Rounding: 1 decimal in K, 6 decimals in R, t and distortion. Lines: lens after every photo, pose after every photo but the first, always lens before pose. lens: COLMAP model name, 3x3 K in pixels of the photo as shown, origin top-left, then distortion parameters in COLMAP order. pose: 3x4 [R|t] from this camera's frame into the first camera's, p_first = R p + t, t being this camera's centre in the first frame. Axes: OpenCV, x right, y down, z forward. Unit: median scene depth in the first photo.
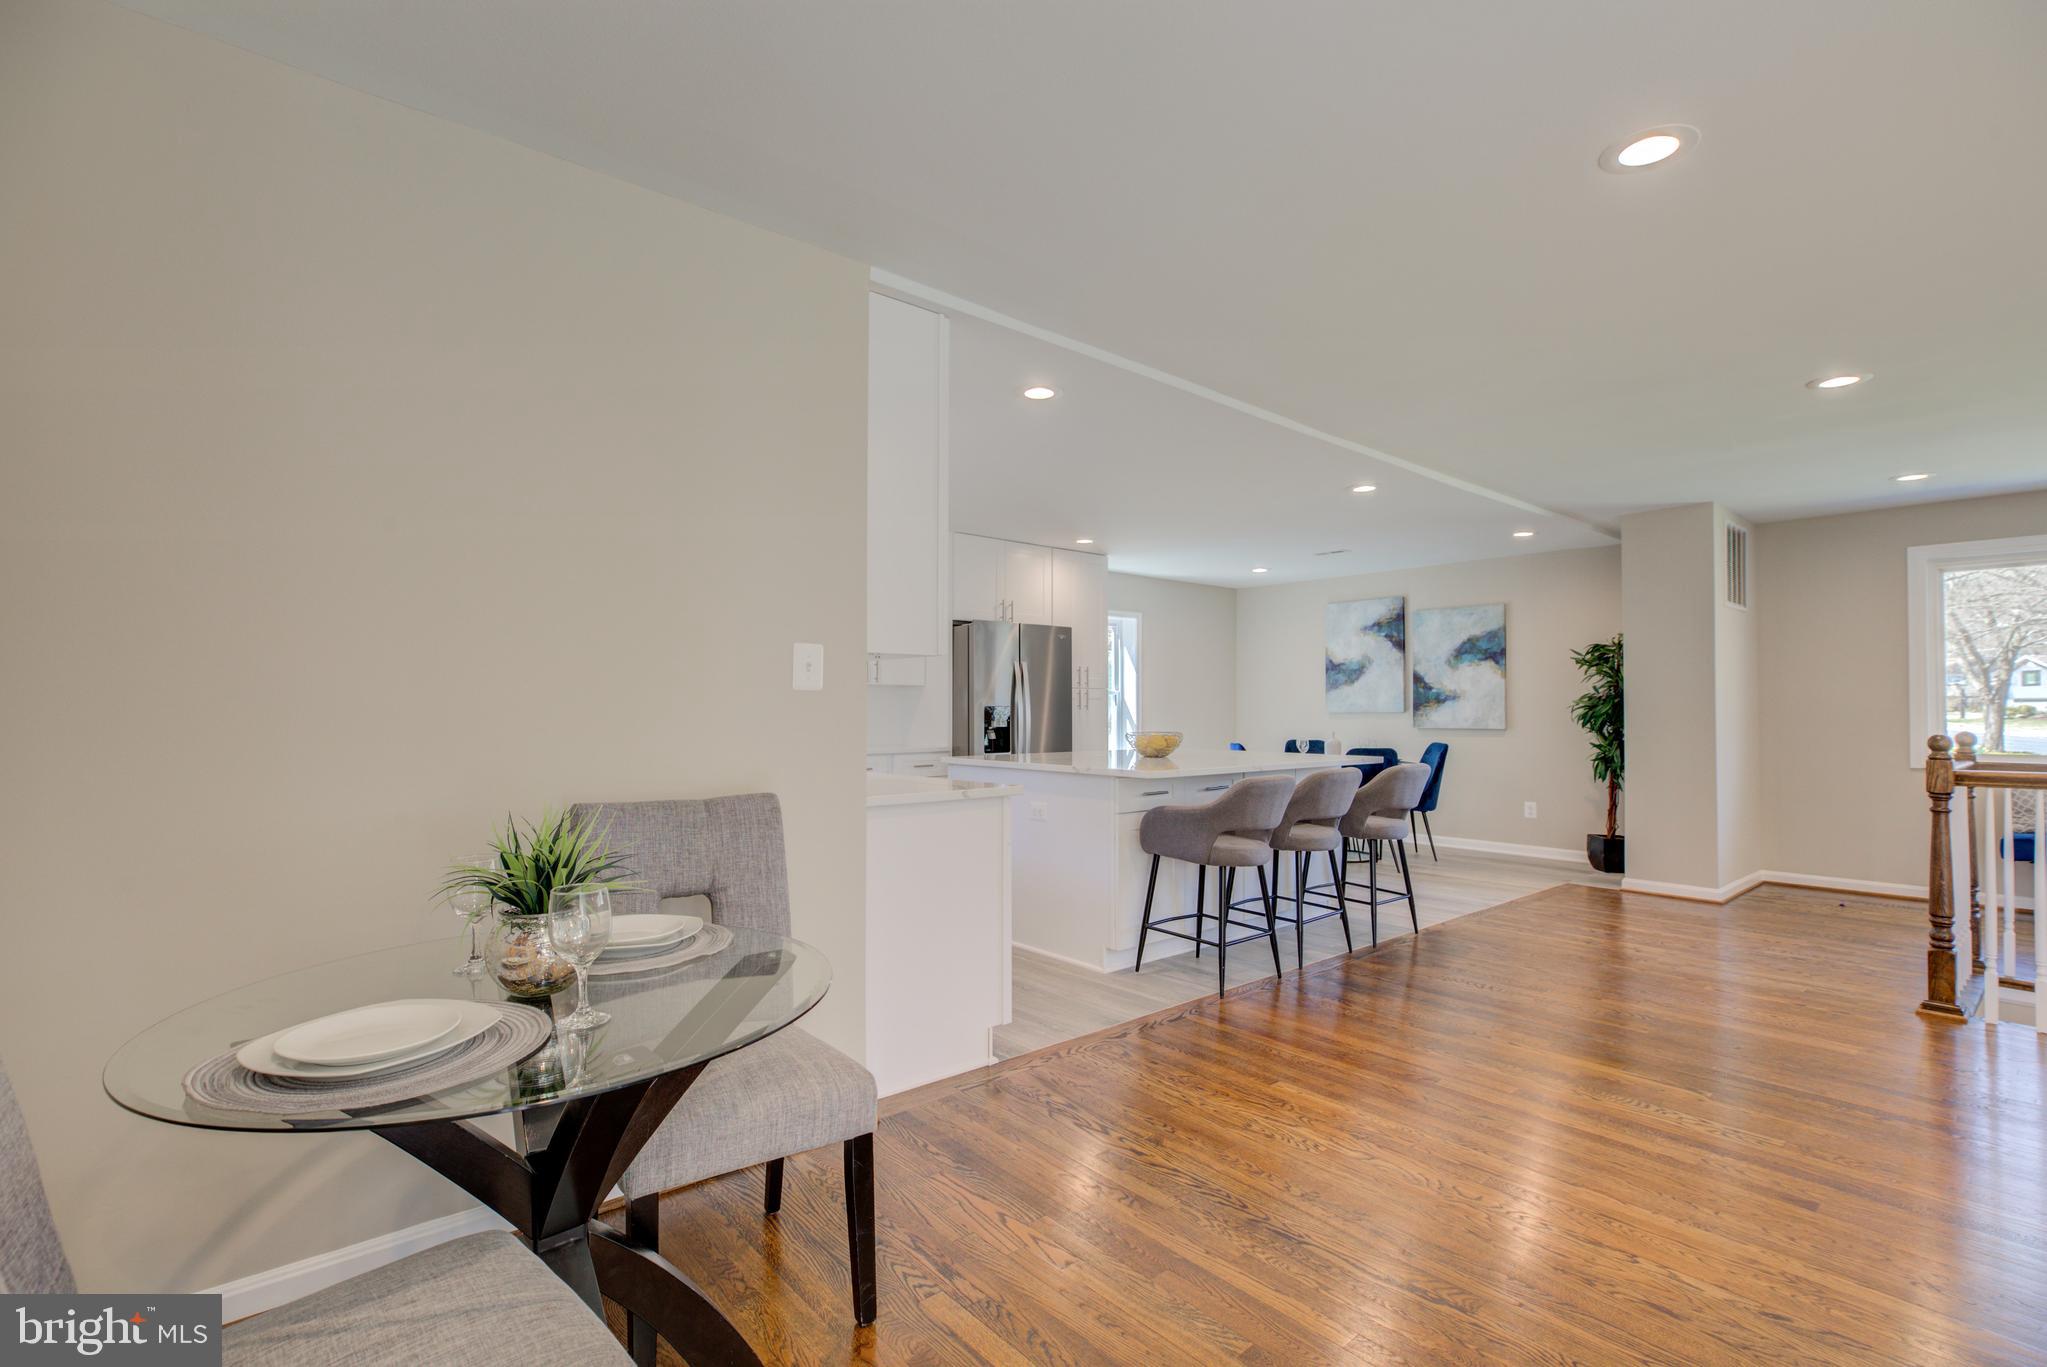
lens RADIAL K [[948.5, 0, 1026.8], [0, 948.5, 698.1], [0, 0, 1]] dist [-0.005757, 0.000753]
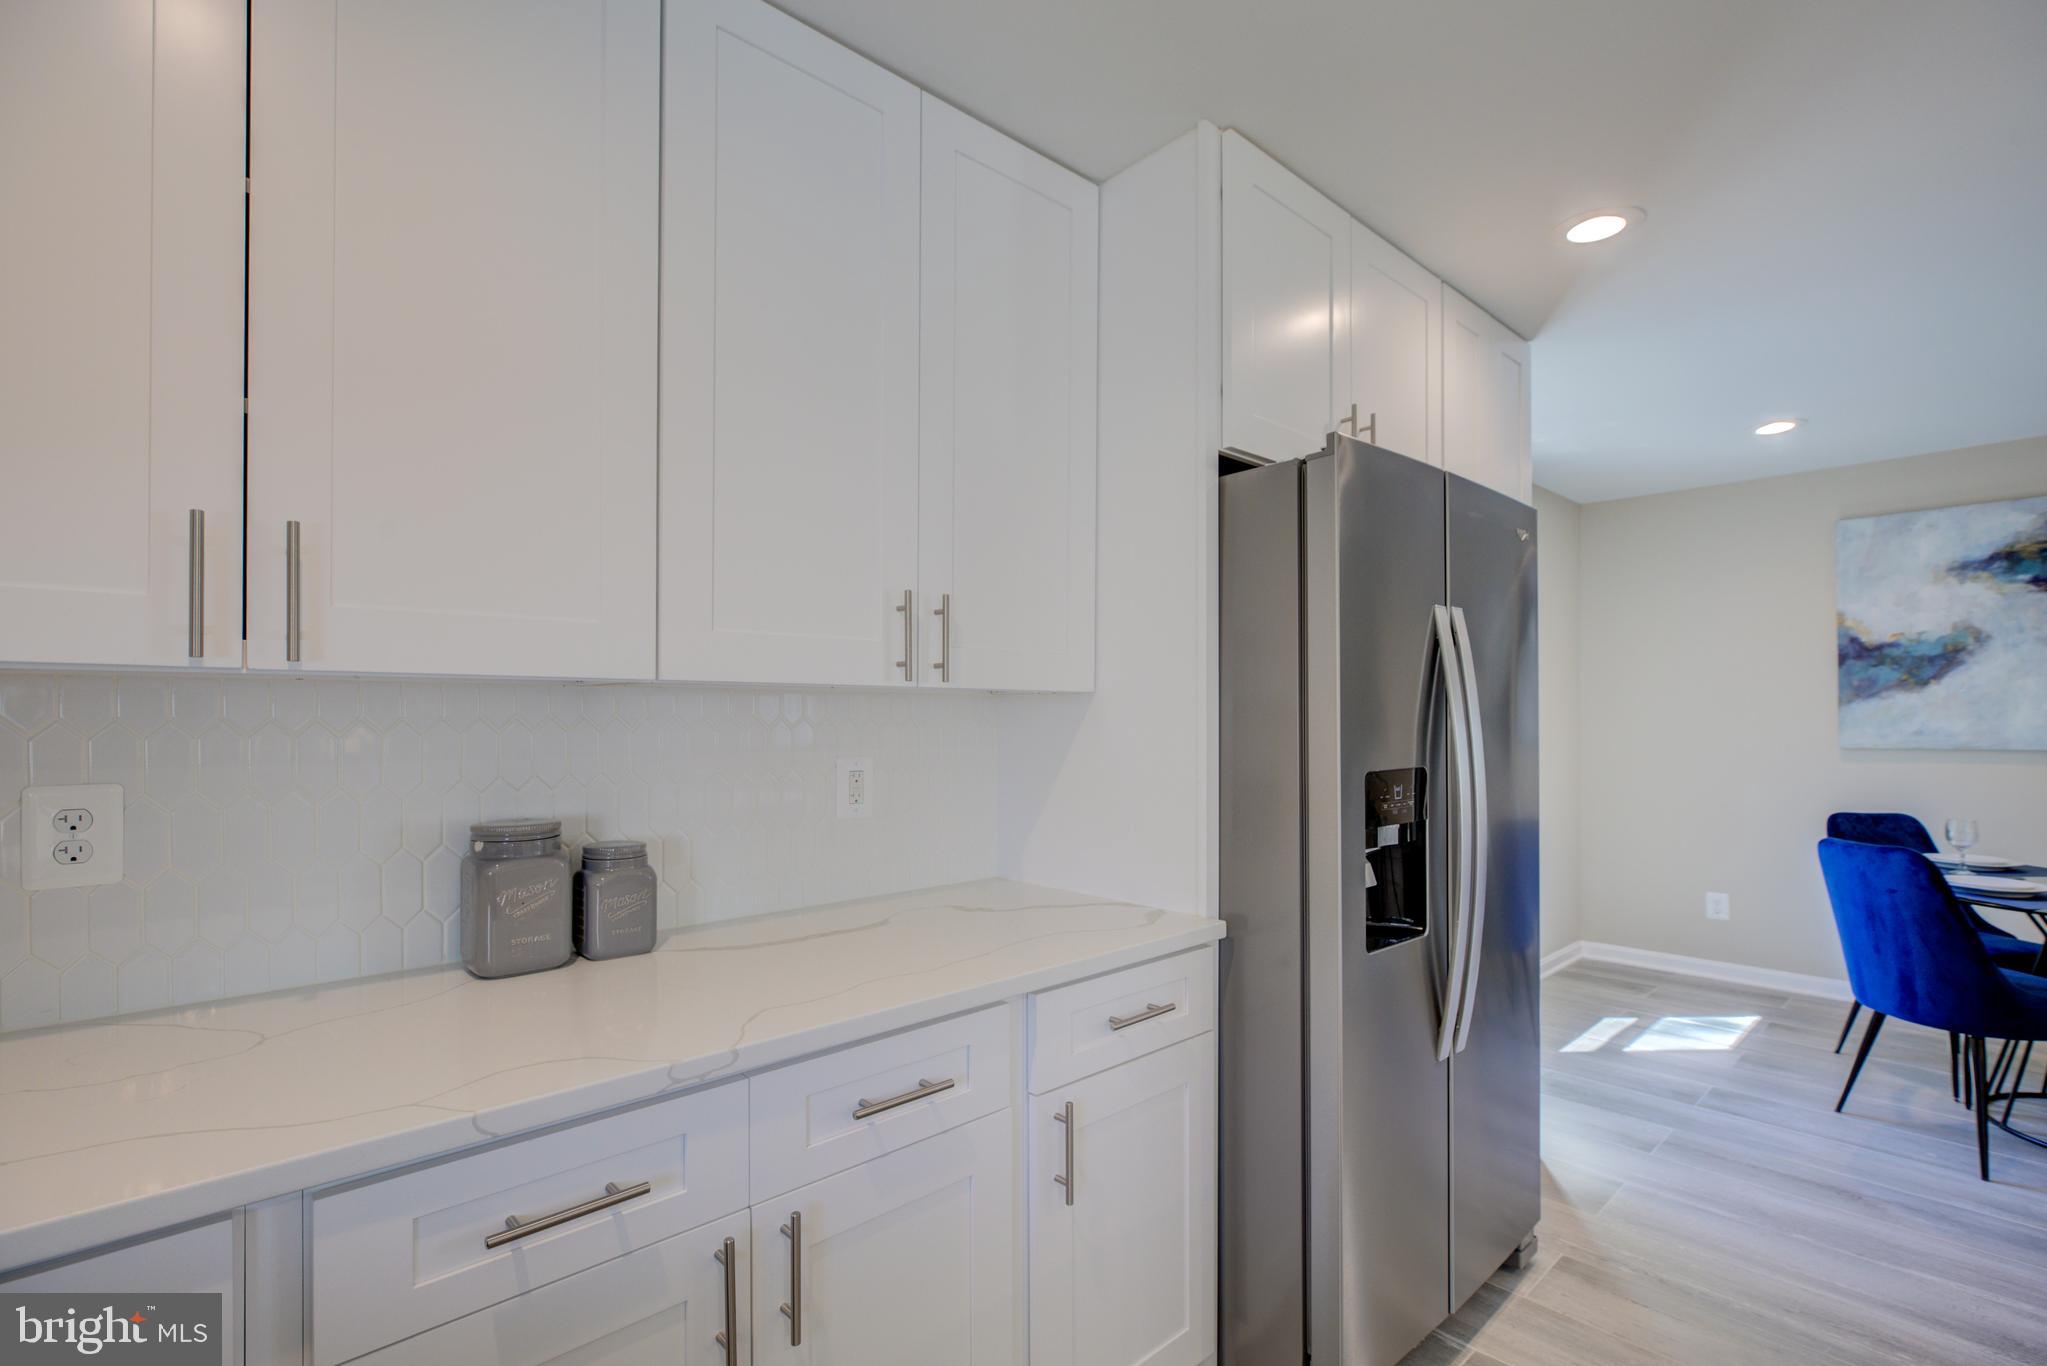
lens RADIAL K [[948.5, 0, 1039.5], [0, 948.5, 698.5], [0, 0, 1]] dist [-0.005757, 0.000753]
pose [[0.998841, -0.002679, 0.048048, -0.116220], [0.003049, 0.999966, -0.007642, -0.007891], [-0.048026, 0.007779, 0.998816, 0.599831]]
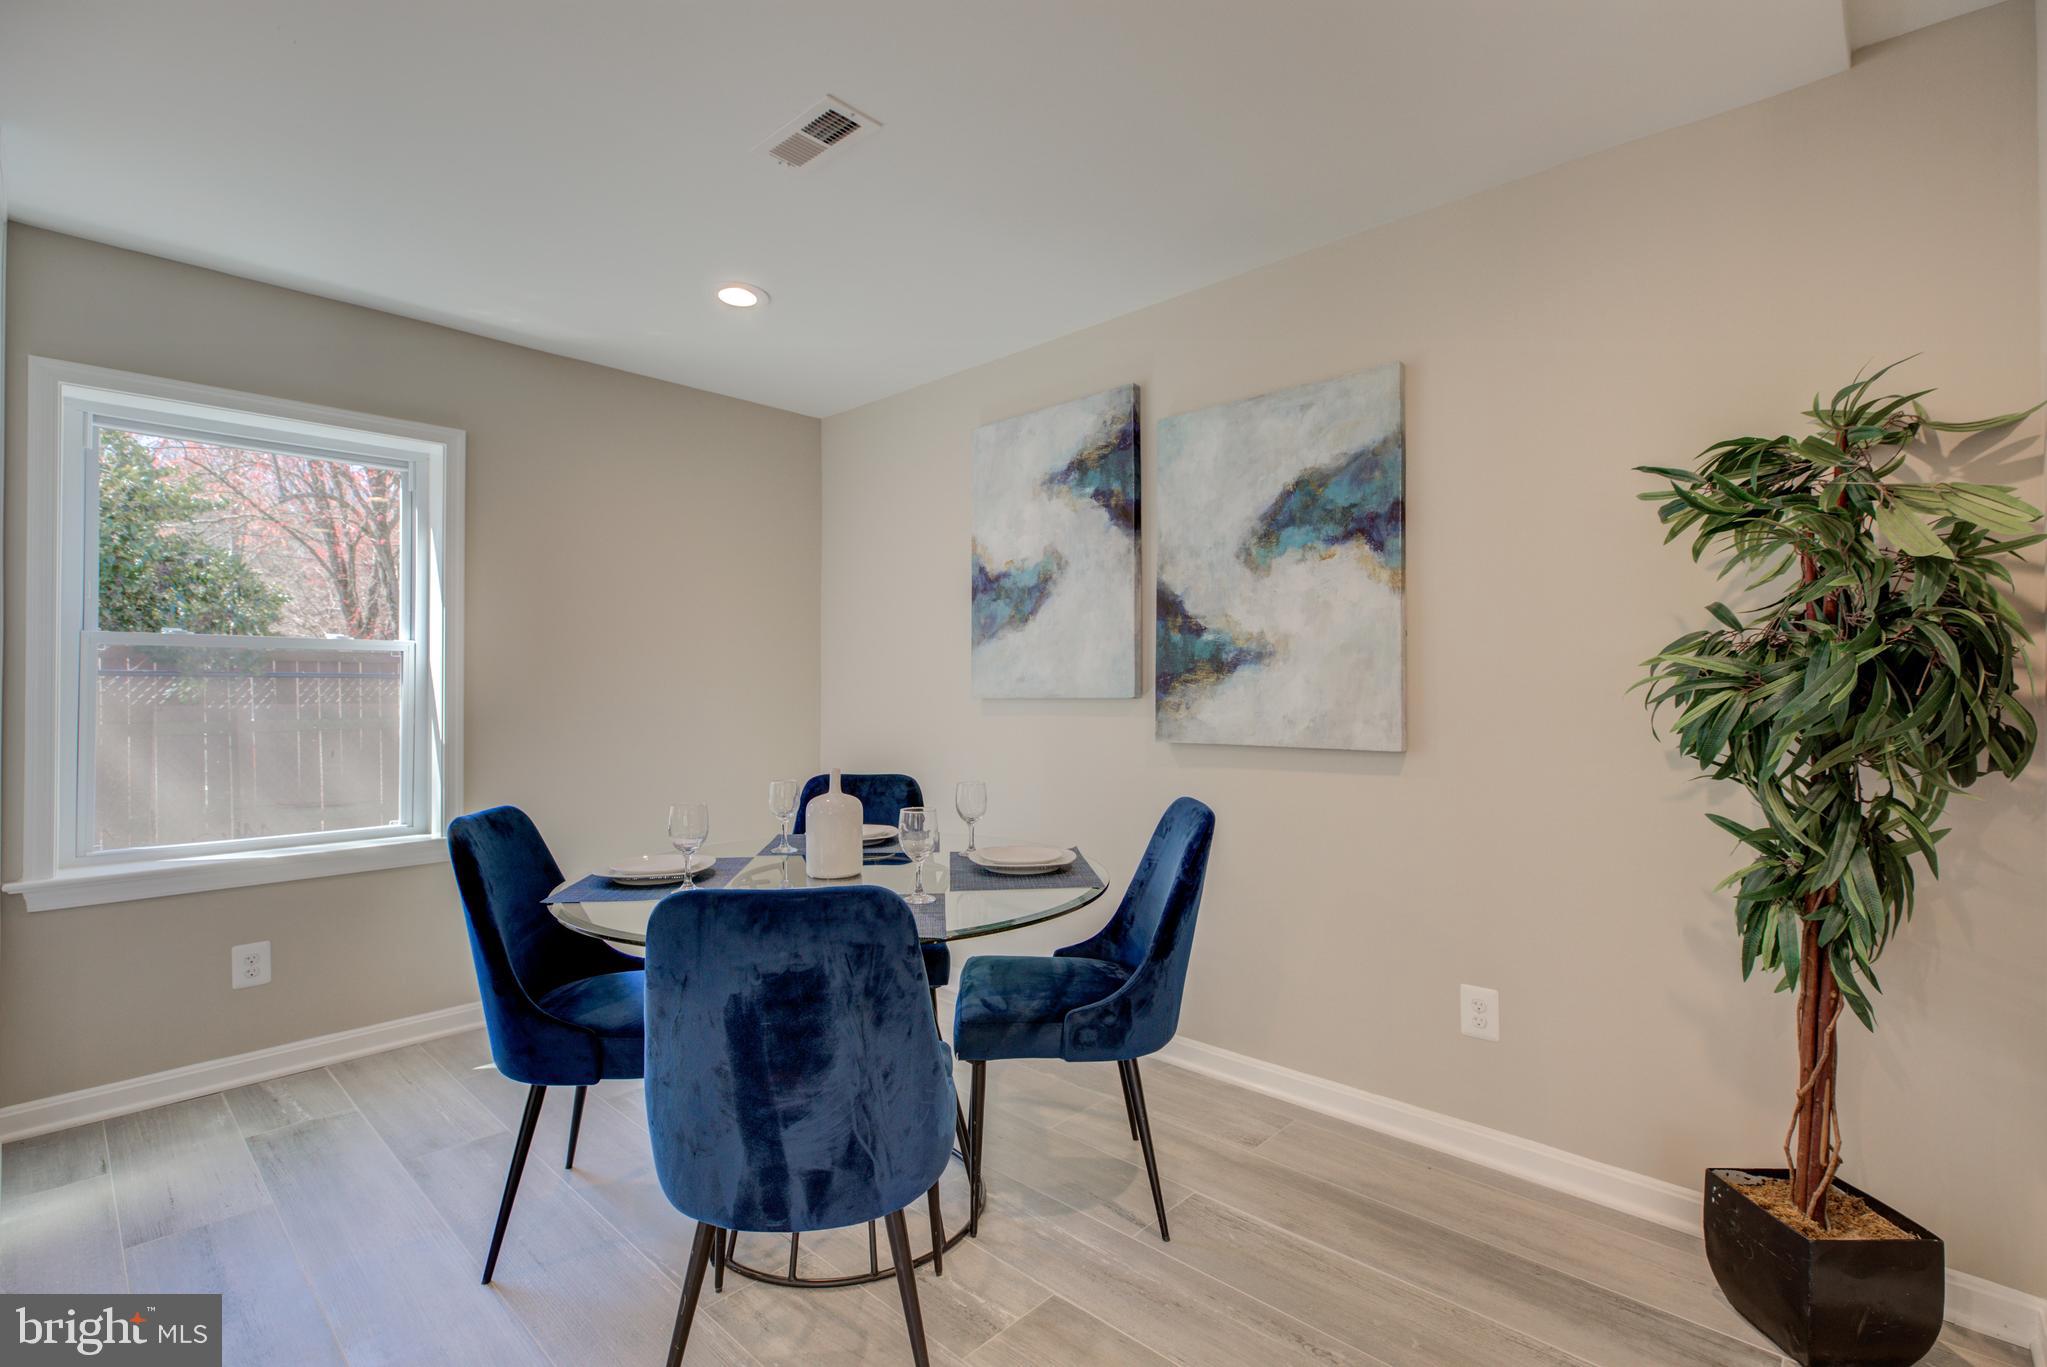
lens RADIAL K [[948.5, 0, 1027.9], [0, 948.5, 682.7], [0, 0, 1]] dist [-0.005757, 0.000753]
pose [[0.995498, 0.002081, 0.094757, 0.329528], [-0.002411, 0.999991, 0.003369, 0.008010], [-0.094750, -0.003582, 0.995495, 0.655114]]
